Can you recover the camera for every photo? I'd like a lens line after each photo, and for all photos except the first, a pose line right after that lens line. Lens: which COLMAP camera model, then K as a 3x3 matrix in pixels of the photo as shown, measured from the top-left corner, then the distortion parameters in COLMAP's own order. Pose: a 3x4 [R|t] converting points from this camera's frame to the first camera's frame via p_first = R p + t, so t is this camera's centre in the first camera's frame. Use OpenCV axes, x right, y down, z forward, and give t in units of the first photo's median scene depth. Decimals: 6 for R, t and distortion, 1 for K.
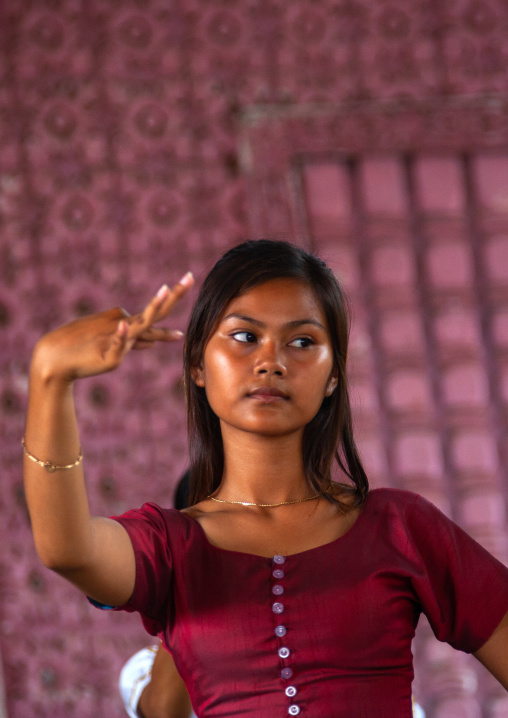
lens RADIAL K [[2741.0, 0, 254.0], [0, 2741.0, 358.9], [0, 0, 1]] dist [0.078415, 0.000000]
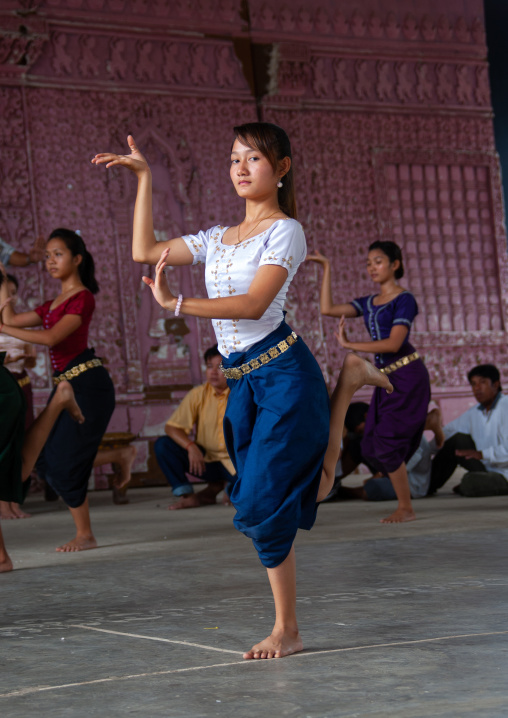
lens RADIAL K [[1906.2, 0, 254.0], [0, 1906.2, 358.8], [0, 0, 1]] dist [0.055025, 0.000000]
pose [[0.921525, 0.031047, 0.387076, -1.106980], [-0.044306, 0.998696, 0.025375, 0.127539], [-0.385783, -0.040533, 0.921699, -1.254170]]
